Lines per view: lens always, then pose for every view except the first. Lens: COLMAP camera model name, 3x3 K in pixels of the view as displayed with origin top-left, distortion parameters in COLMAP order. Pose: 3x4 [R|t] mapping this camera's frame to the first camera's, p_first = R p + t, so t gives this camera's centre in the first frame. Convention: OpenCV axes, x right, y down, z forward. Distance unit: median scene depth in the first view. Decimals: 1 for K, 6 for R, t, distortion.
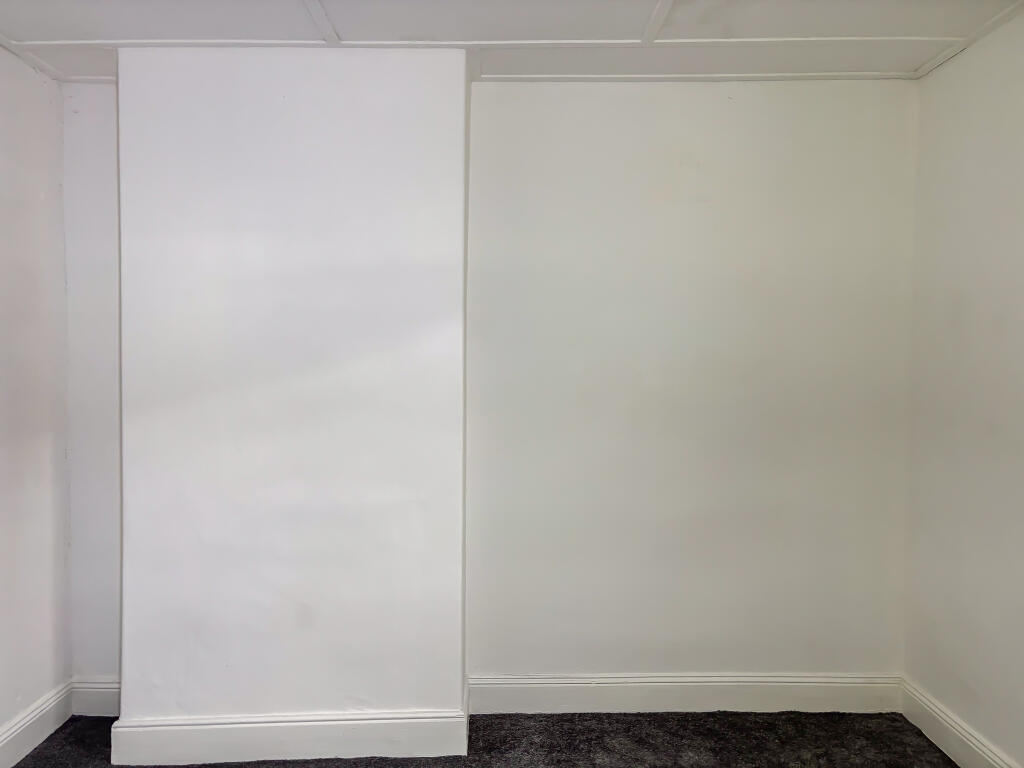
lens RADIAL K [[786.8, 0, 505.0], [0, 786.8, 388.2], [0, 0, 1]] dist [0.002824, 0.005008]
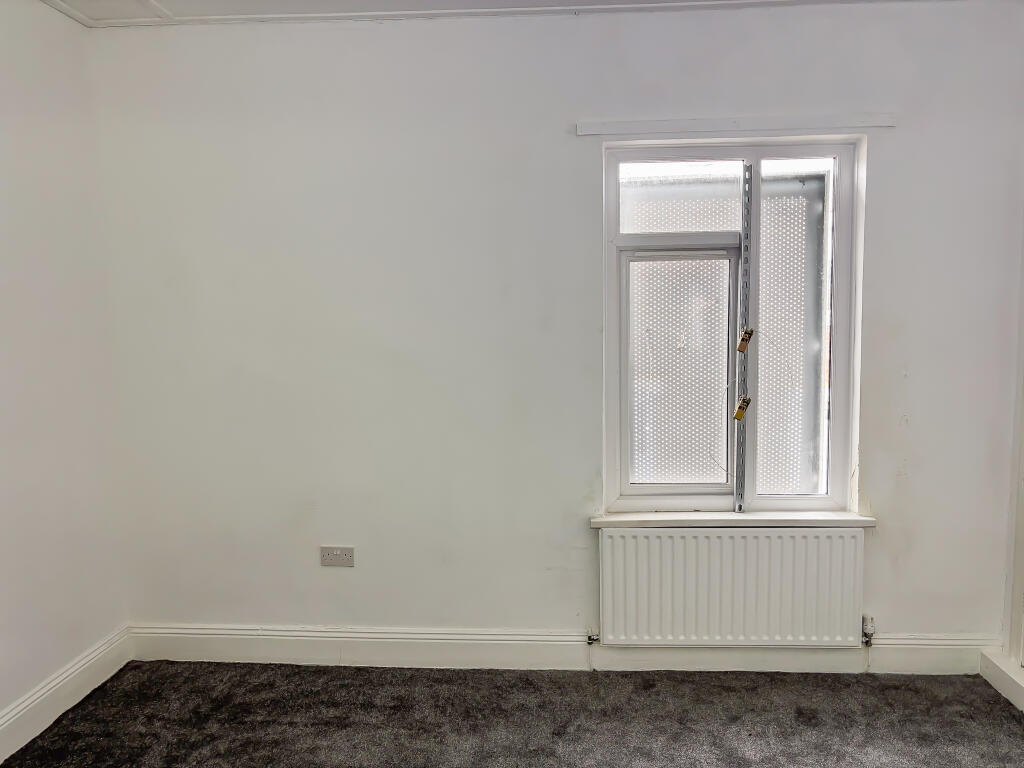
lens RADIAL K [[786.8, 0, 507.4], [0, 786.8, 386.2], [0, 0, 1]] dist [0.002824, 0.005008]
pose [[0.090726, -0.106166, 0.990201, -0.452920], [0.062773, 0.992934, 0.100708, -0.014857], [-0.993895, 0.053021, 0.096750, 0.416762]]
